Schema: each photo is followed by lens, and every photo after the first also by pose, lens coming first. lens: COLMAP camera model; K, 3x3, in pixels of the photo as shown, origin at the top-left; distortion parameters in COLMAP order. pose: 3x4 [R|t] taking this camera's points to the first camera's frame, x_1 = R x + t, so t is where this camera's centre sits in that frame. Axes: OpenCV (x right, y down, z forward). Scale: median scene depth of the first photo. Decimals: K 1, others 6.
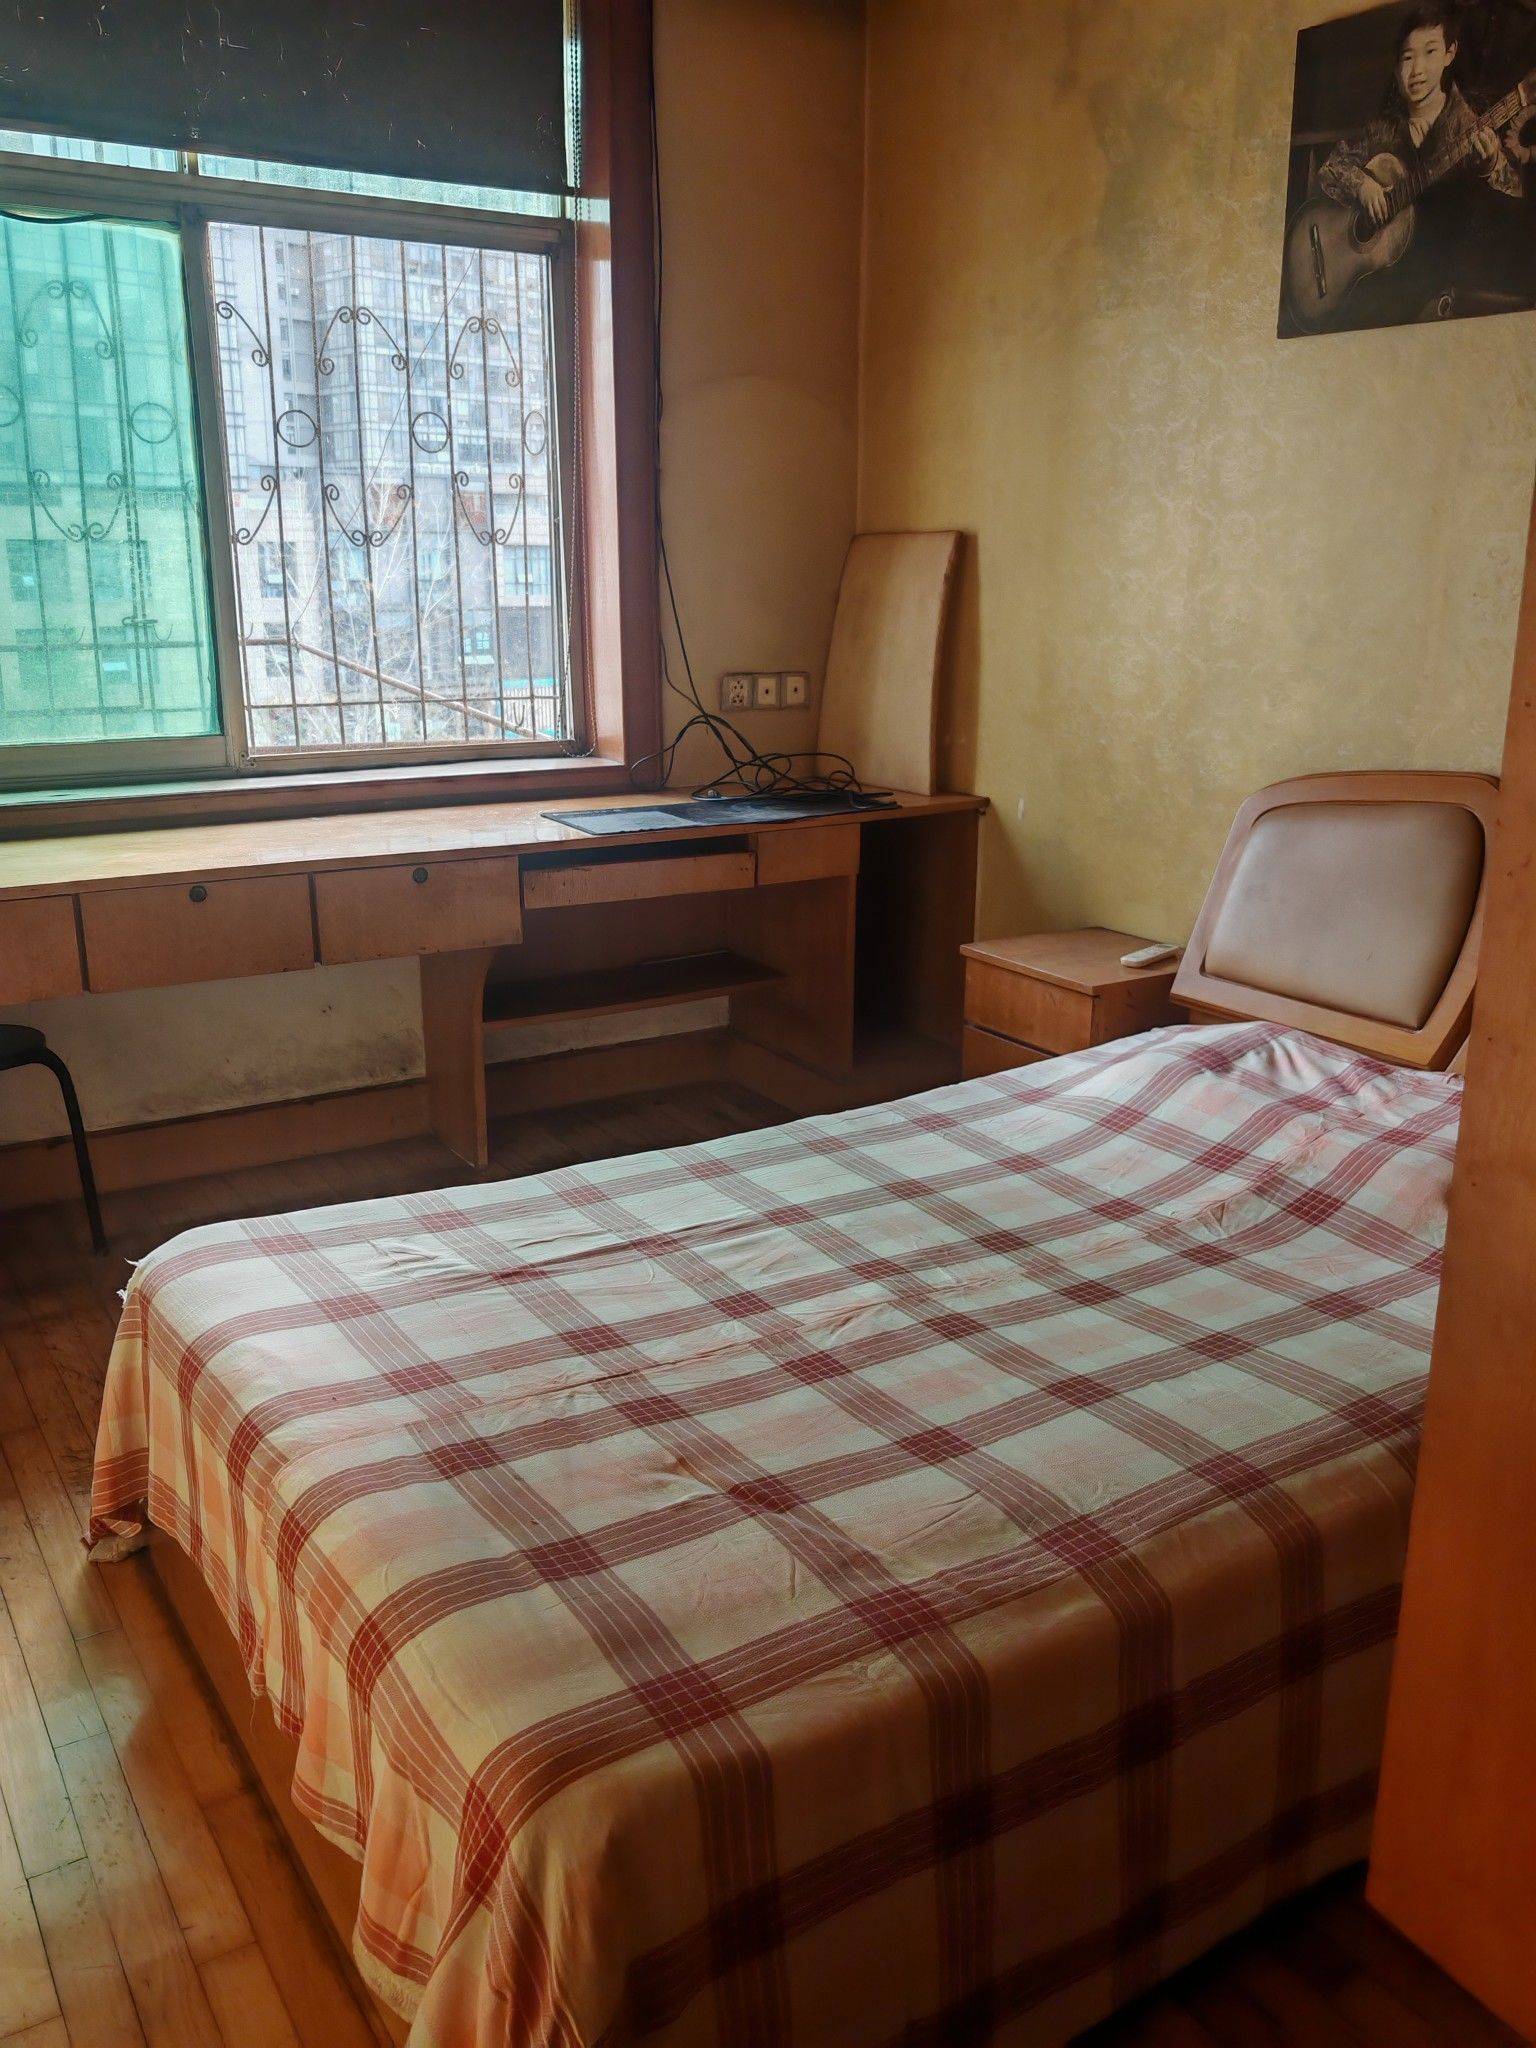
lens RADIAL K [[1653.8, 0, 761.7], [0, 1653.8, 1030.5], [0, 0, 1]] dist [-0.029640, -0.006209]
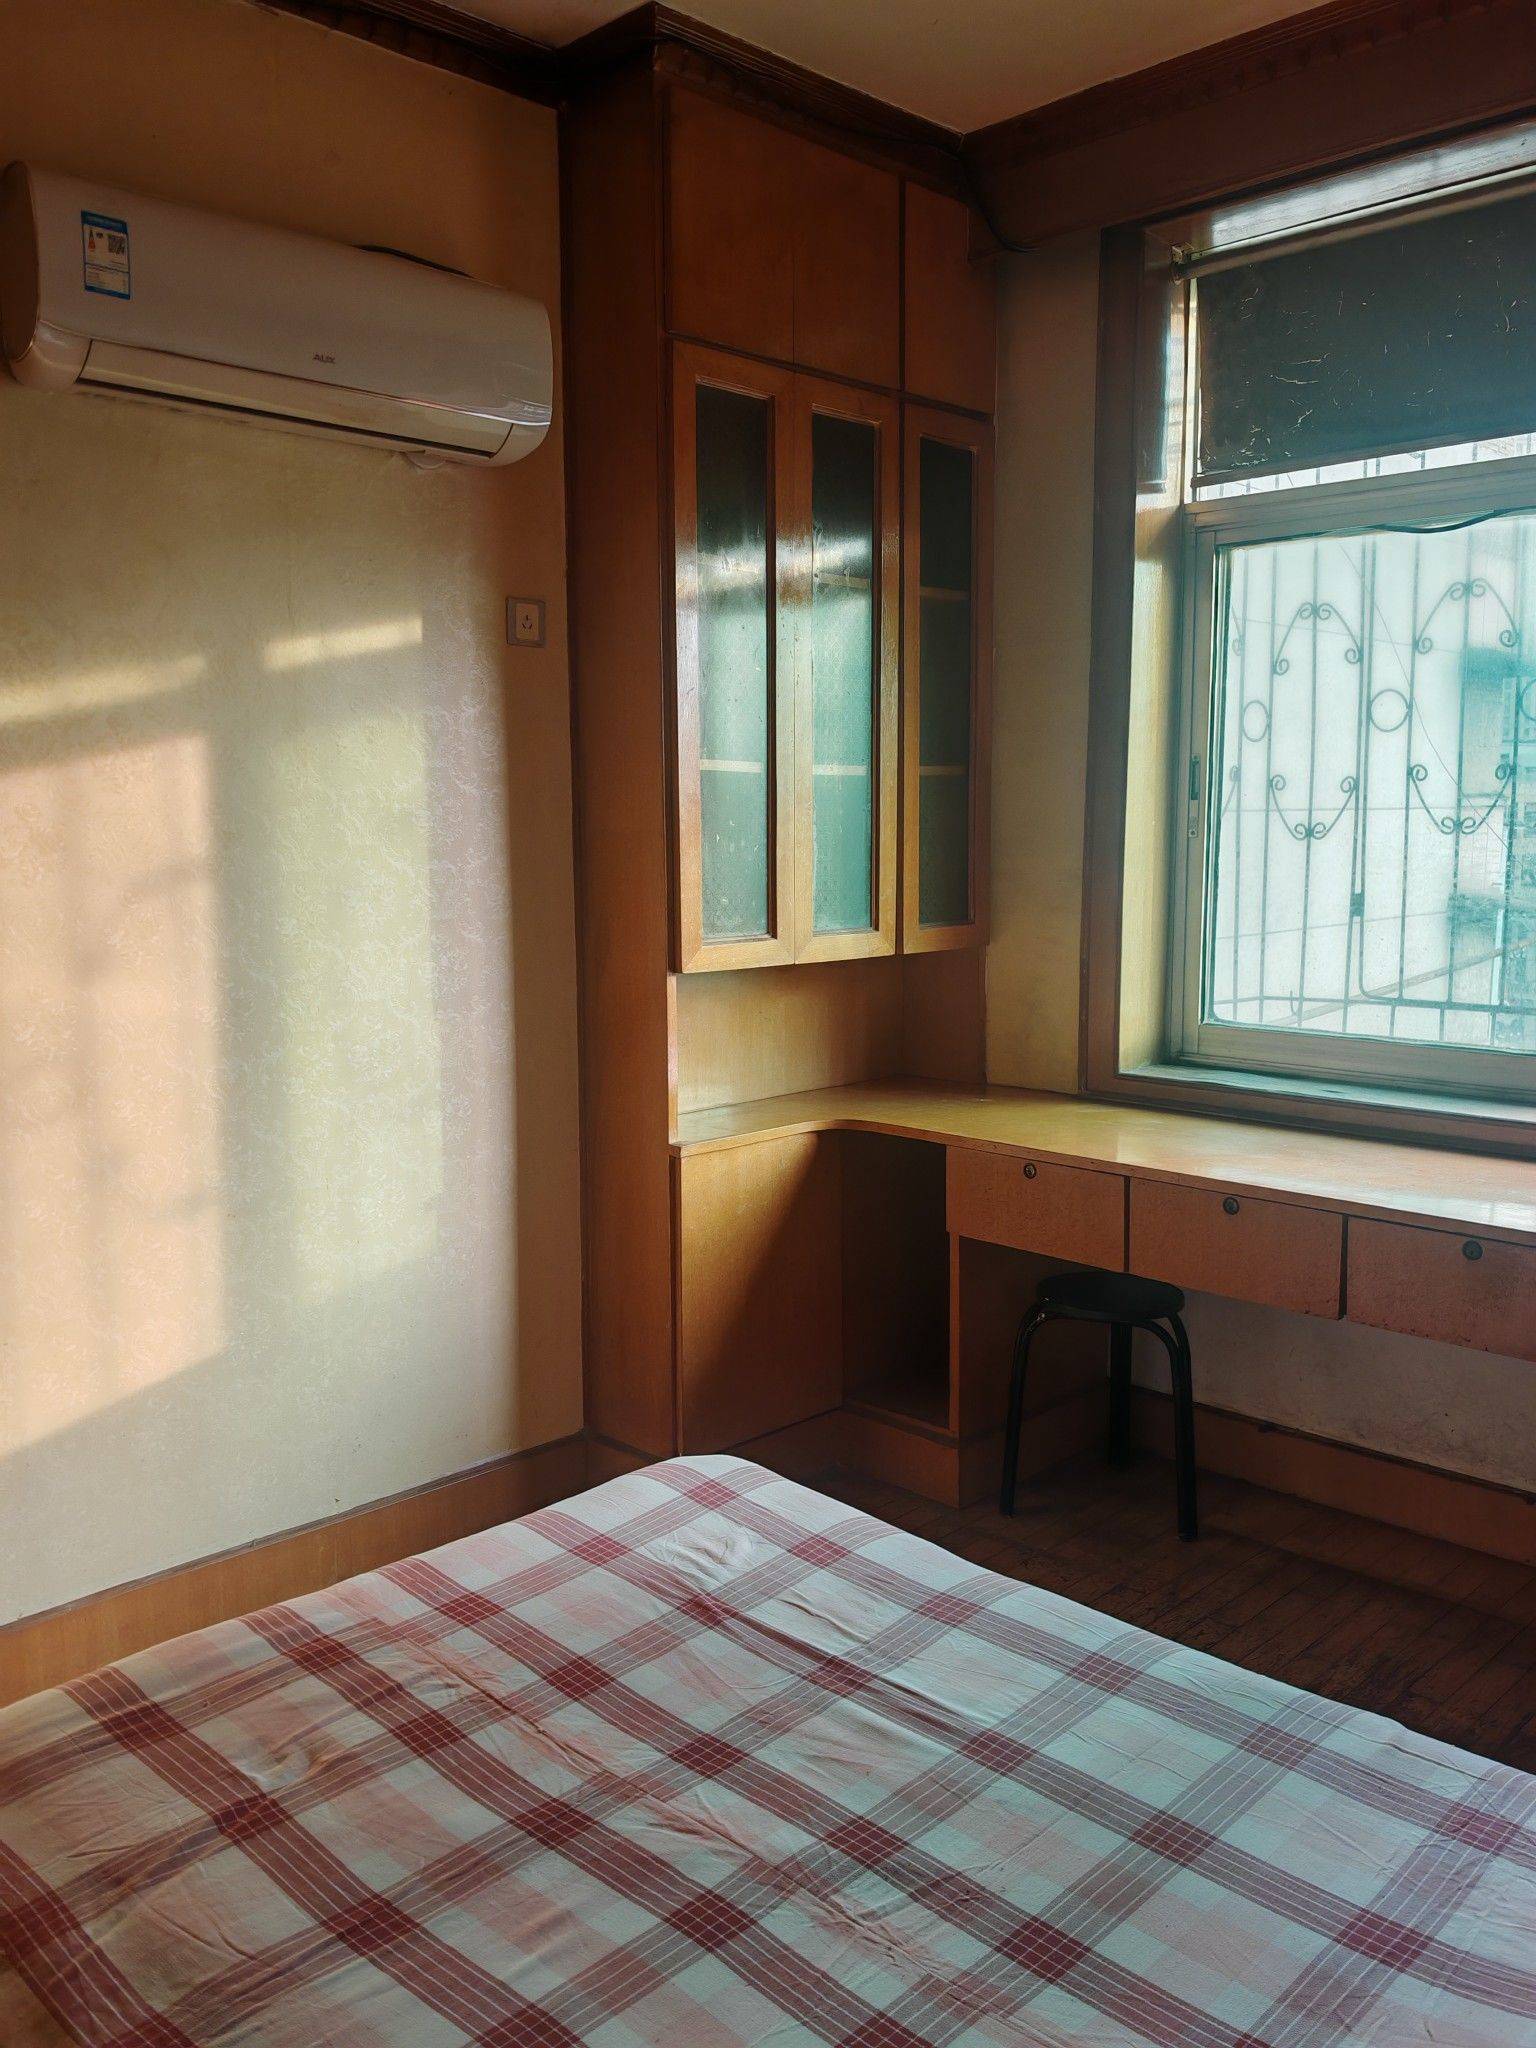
lens RADIAL K [[1653.8, 0, 778.6], [0, 1653.8, 1009.4], [0, 0, 1]] dist [-0.029640, -0.006209]
pose [[0.242948, 0.110173, -0.963762, 0.729331], [-0.265632, 0.963109, 0.043137, -0.235979], [0.932961, 0.245526, 0.263251, 0.681657]]
